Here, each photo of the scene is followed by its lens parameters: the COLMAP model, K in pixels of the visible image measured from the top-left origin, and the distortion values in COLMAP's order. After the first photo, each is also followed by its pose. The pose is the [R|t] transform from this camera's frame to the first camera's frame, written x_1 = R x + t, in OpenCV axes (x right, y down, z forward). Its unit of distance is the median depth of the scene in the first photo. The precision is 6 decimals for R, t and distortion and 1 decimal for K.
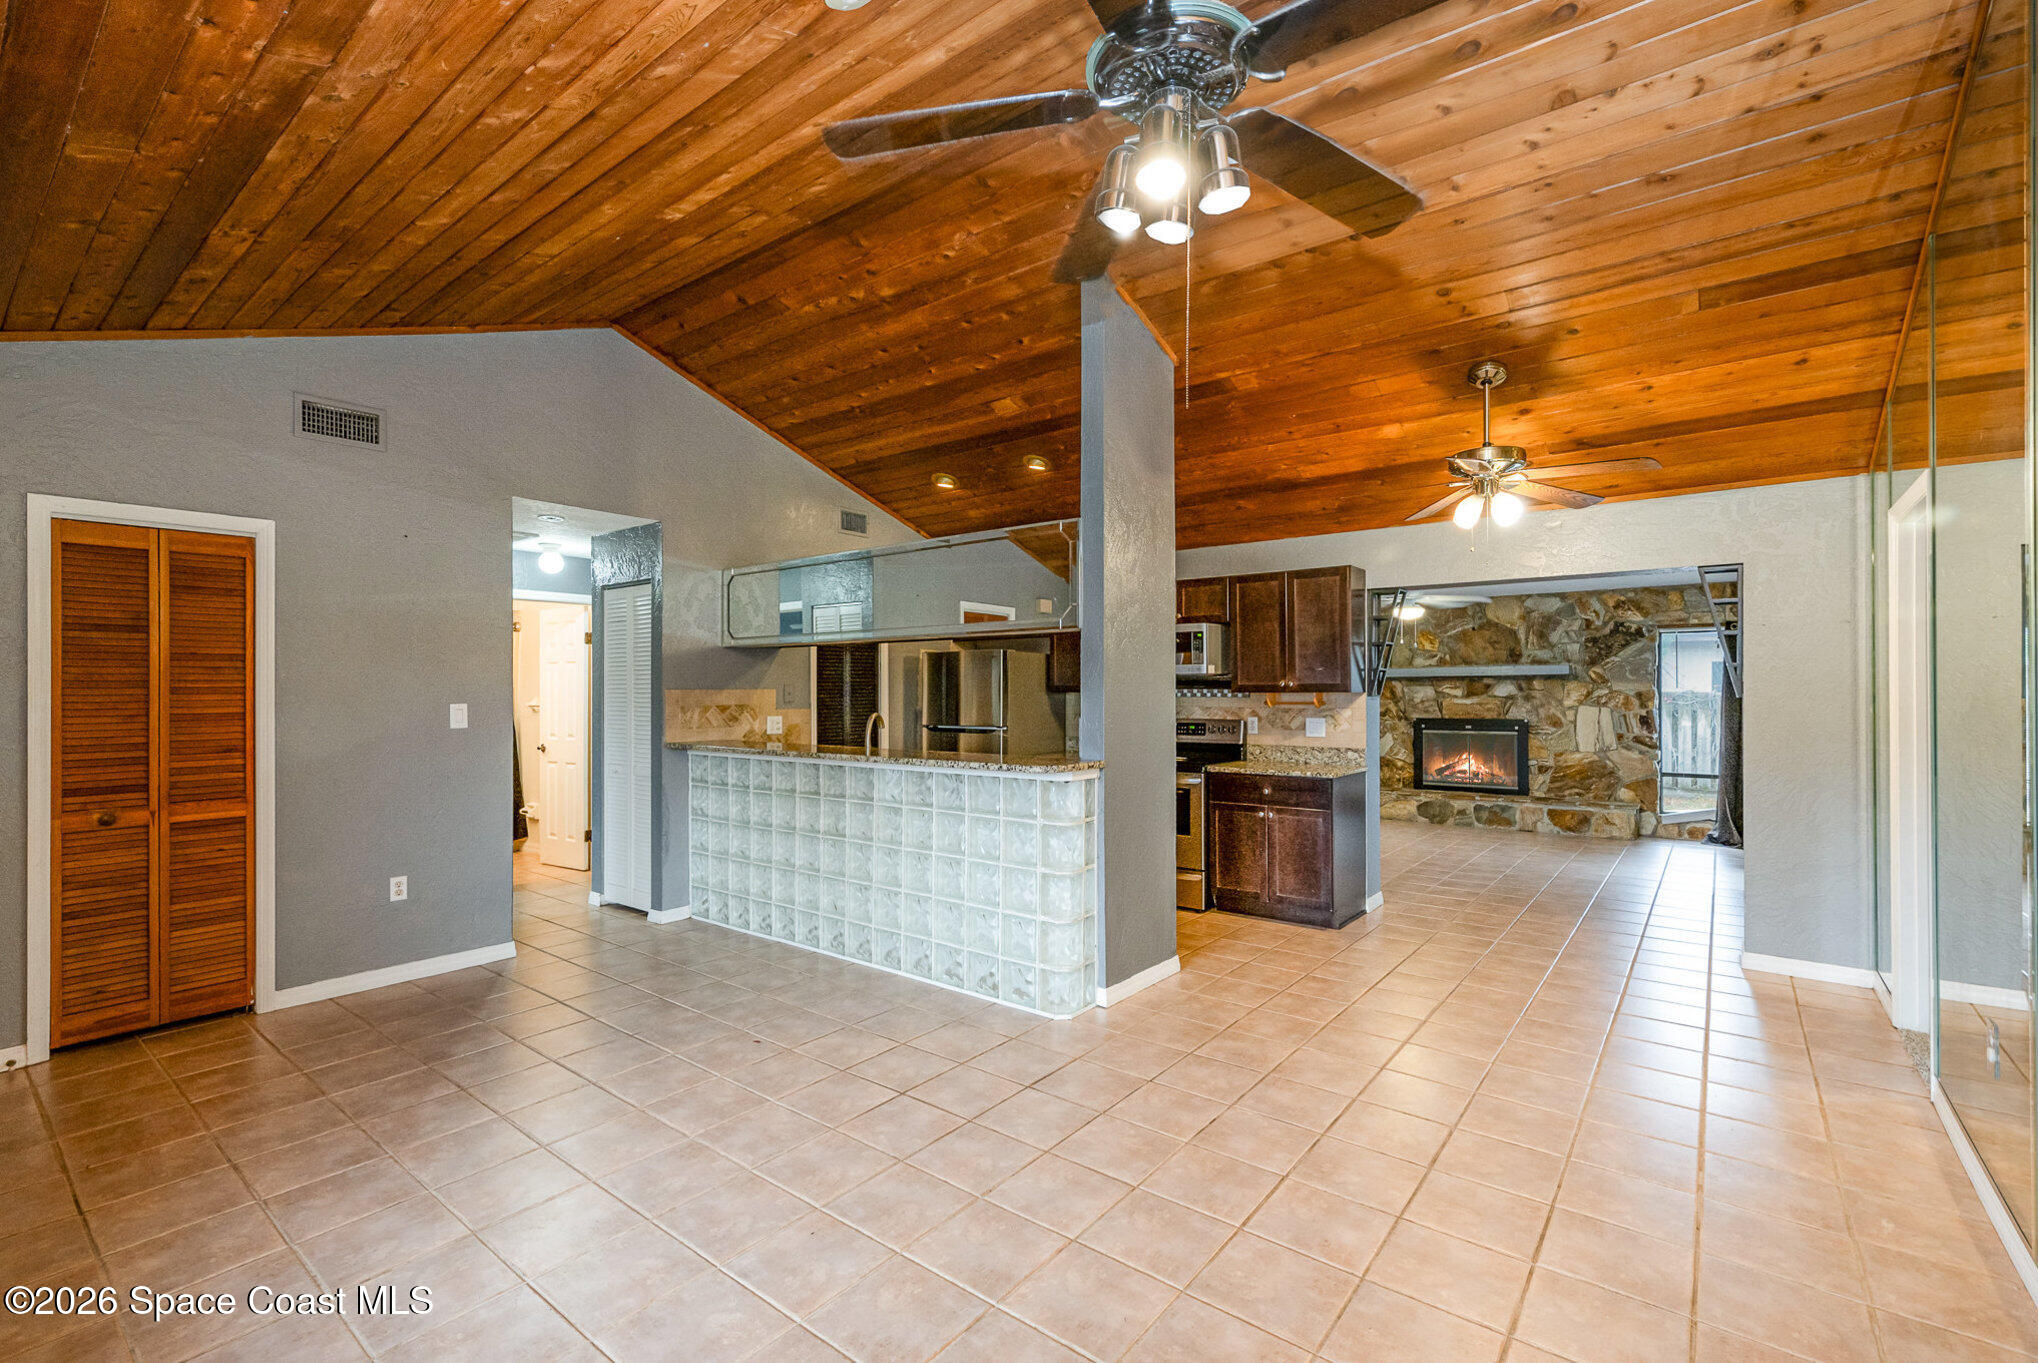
lens RADIAL K [[899.1, 0, 1014.7], [0, 899.1, 690.6], [0, 0, 1]] dist [0.007292, -0.000731]
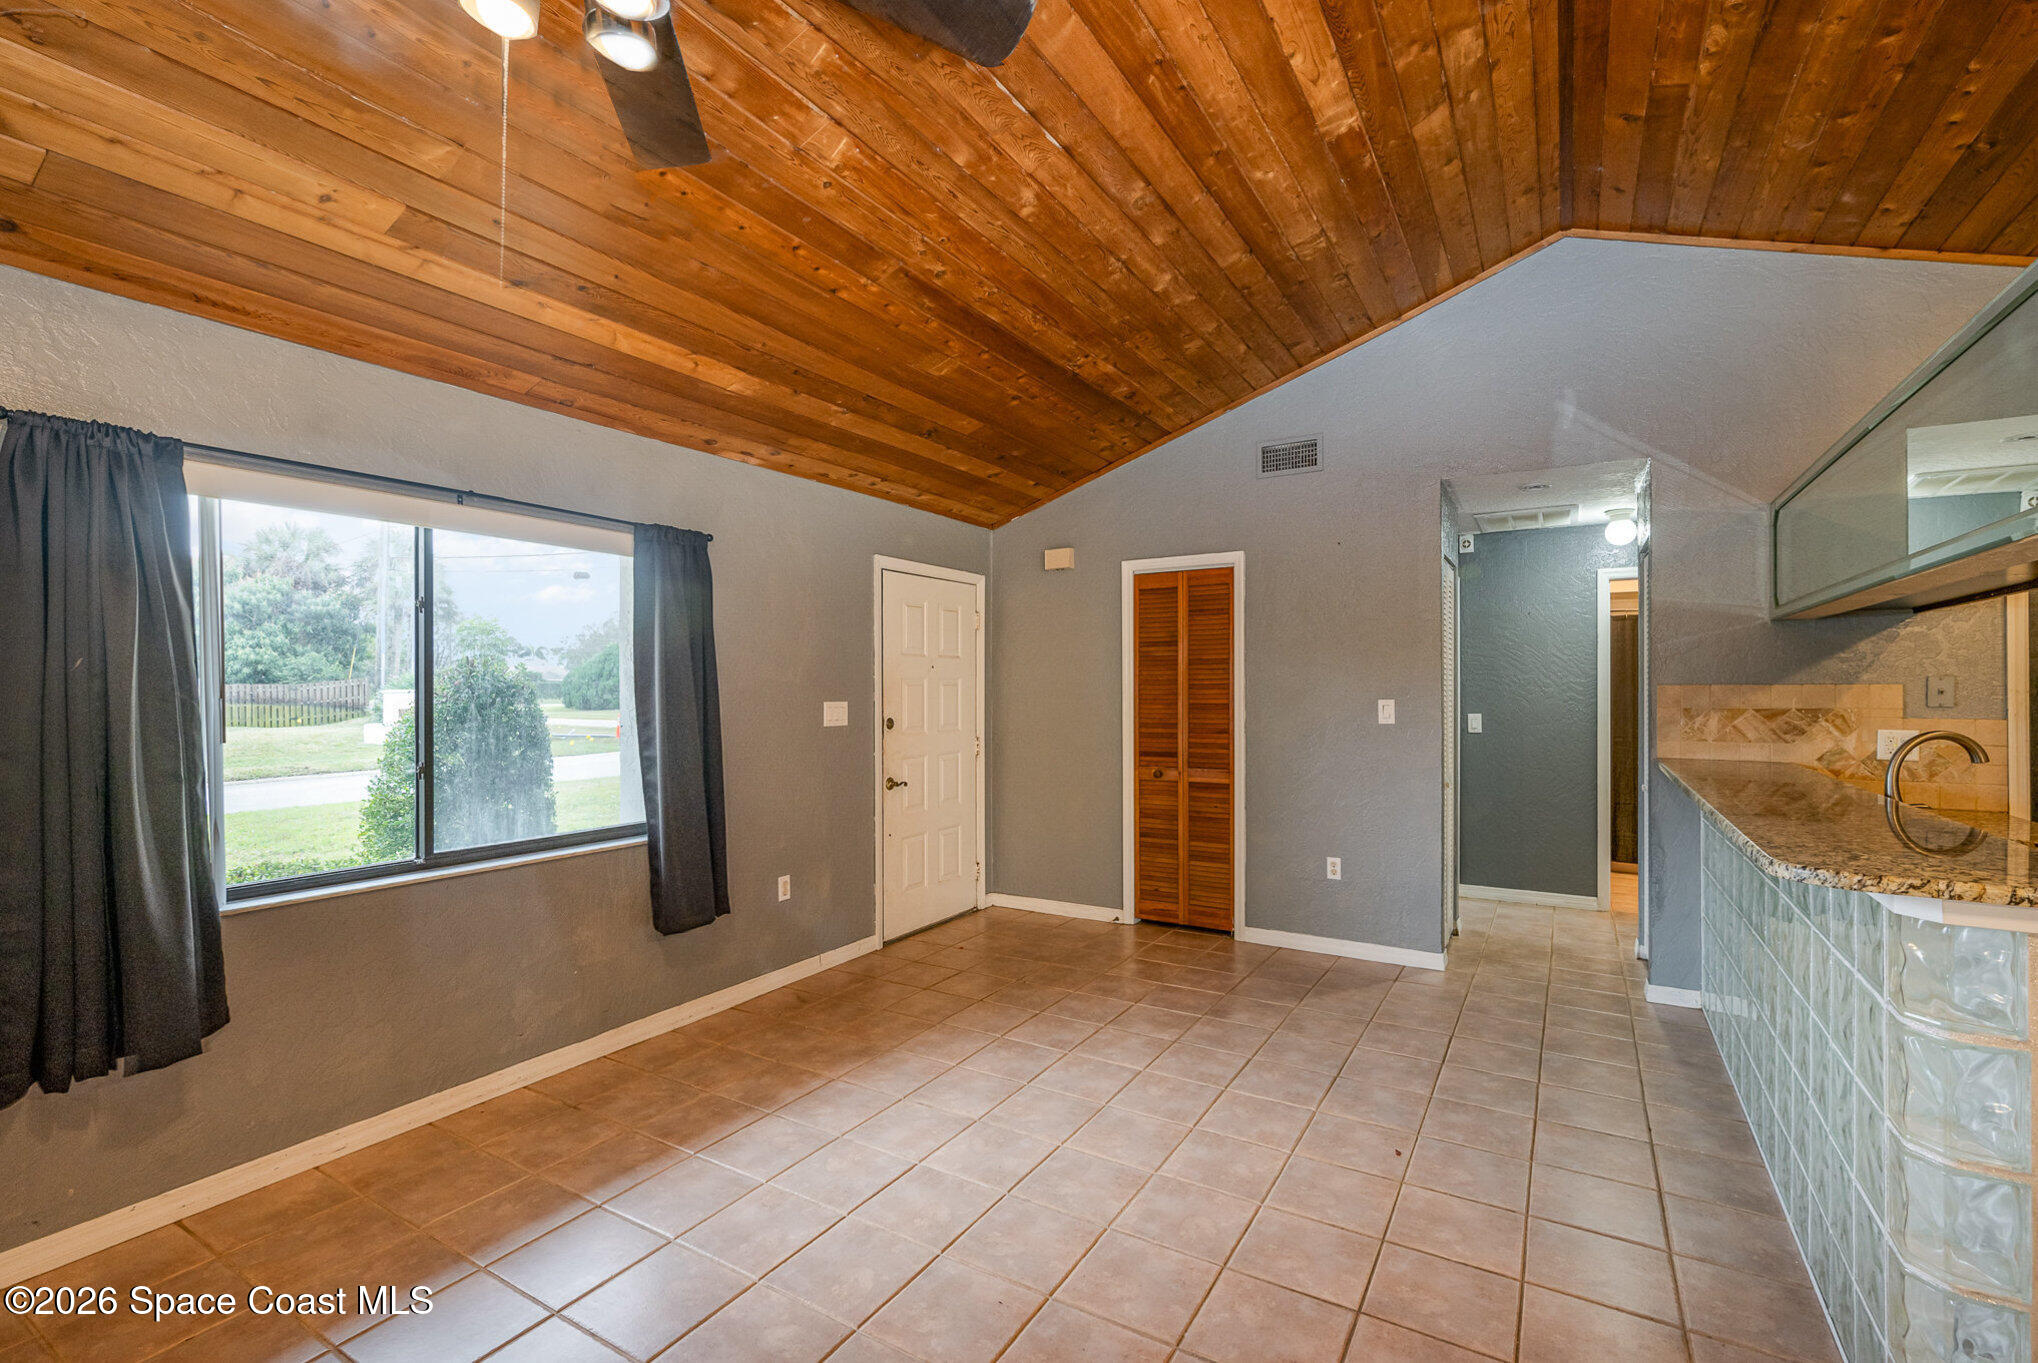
lens RADIAL K [[899.1, 0, 1007.8], [0, 899.1, 688.1], [0, 0, 1]] dist [0.007292, -0.000731]
pose [[0.120839, 0.004142, -0.992663, 0.386028], [0.001013, 0.999990, 0.004296, -0.003553], [0.992672, -0.001525, 0.120834, 0.532045]]
